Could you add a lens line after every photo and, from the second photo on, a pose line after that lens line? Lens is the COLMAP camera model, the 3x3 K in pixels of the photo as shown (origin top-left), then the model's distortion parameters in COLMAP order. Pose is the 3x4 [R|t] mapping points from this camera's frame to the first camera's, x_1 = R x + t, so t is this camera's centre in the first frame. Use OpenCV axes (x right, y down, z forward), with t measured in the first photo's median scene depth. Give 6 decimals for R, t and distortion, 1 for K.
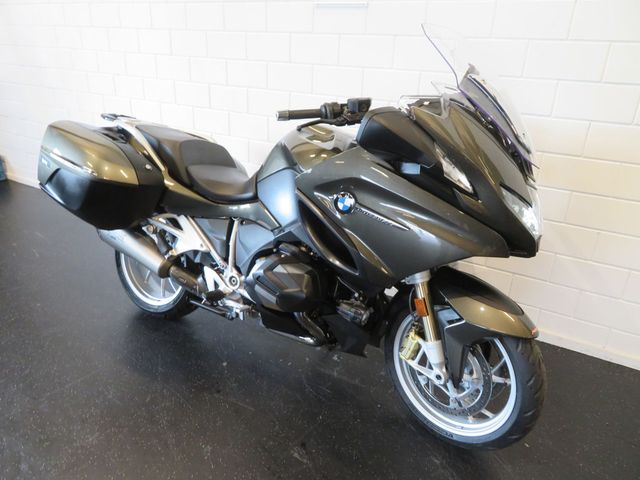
lens RADIAL K [[458.8, 0, 320.0], [0, 458.8, 240.0], [0, 0, 1]] dist [-0.005482, 0.002705]
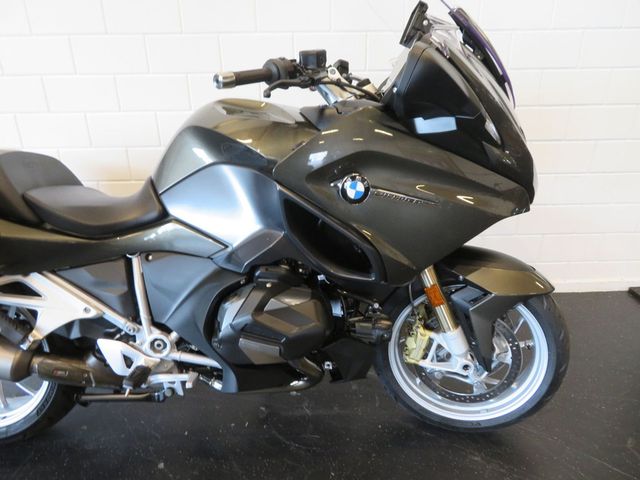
lens RADIAL K [[458.8, 0, 320.0], [0, 458.8, 240.0], [0, 0, 1]] dist [-0.005482, 0.002705]
pose [[0.850558, -0.246415, 0.464576, -0.262386], [0.242260, 0.967702, 0.069742, -0.049408], [-0.466757, 0.053229, 0.882782, 0.291990]]
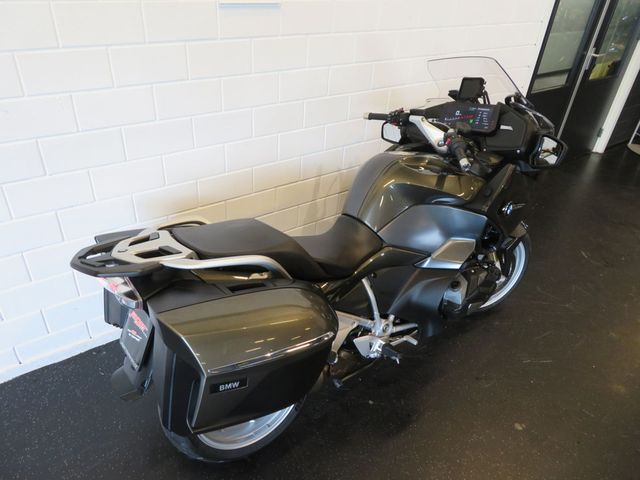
lens RADIAL K [[458.8, 0, 320.0], [0, 458.8, 240.0], [0, 0, 1]] dist [-0.005482, 0.002705]
pose [[0.395570, -0.514891, 0.760533, -0.921481], [0.310599, 0.854282, 0.416810, -0.547394], [-0.864322, 0.071343, 0.497853, 0.610159]]
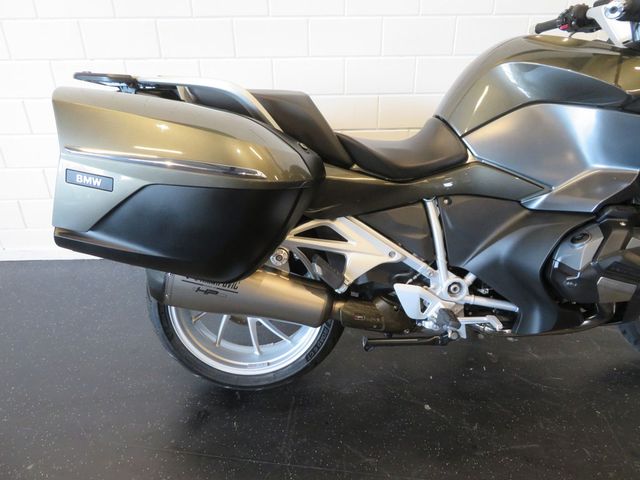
lens RADIAL K [[458.8, 0, 320.0], [0, 458.8, 240.0], [0, 0, 1]] dist [-0.005482, 0.002705]
pose [[0.839794, -0.286782, 0.460979, -0.647800], [0.246262, 0.957942, 0.147319, -0.128227], [-0.483840, -0.010196, 0.875097, 0.509993]]
